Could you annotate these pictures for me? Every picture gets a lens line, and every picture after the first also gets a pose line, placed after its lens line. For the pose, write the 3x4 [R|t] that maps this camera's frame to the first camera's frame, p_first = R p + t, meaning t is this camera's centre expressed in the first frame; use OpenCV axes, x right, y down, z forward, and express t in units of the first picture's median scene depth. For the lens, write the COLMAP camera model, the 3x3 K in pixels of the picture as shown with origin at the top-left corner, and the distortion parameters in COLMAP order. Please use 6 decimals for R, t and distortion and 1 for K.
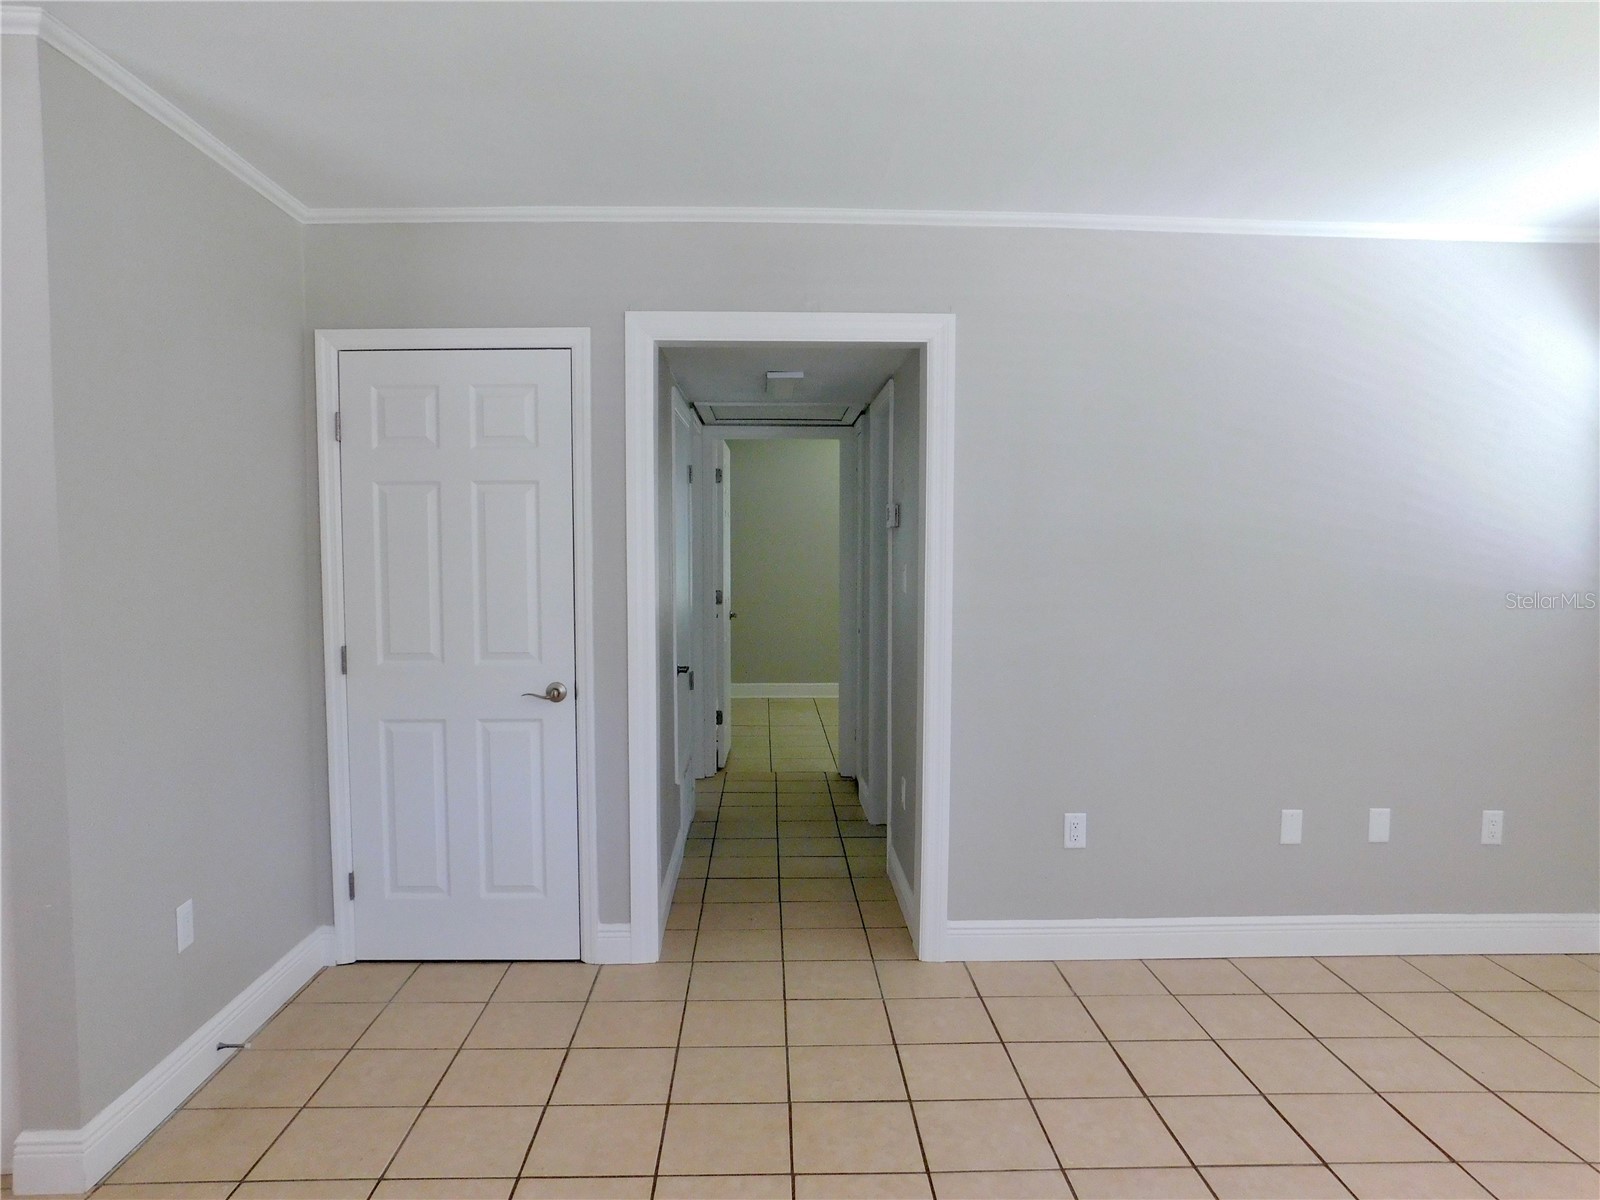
lens RADIAL K [[1068.6, 0, 800.0], [0, 1068.6, 600.0], [0, 0, 1]] dist [-0.076264, 0.072490]
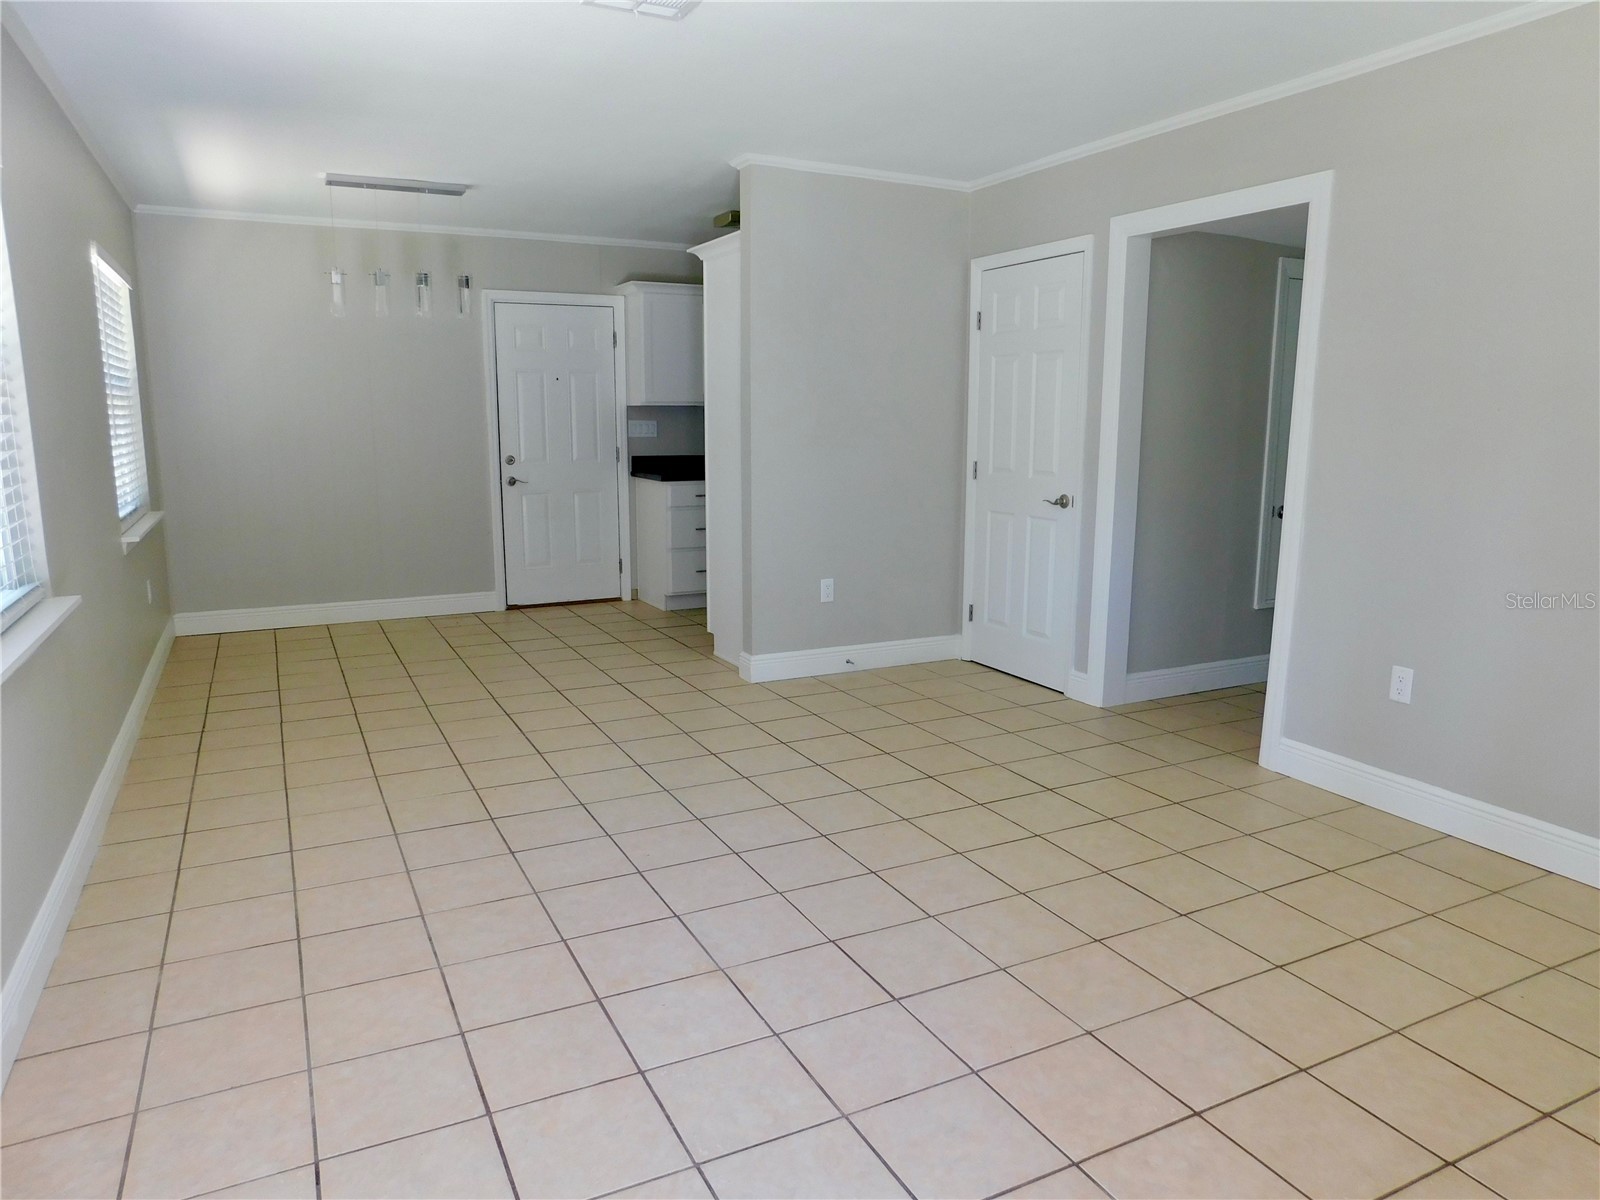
lens RADIAL K [[1068.6, 0, 800.0], [0, 1068.6, 600.0], [0, 0, 1]] dist [-0.076264, 0.072490]
pose [[0.421883, 0.158760, -0.892642, 0.914212], [-0.059854, 0.987279, 0.147303, 0.029619], [0.904673, -0.008717, 0.426018, 0.077396]]
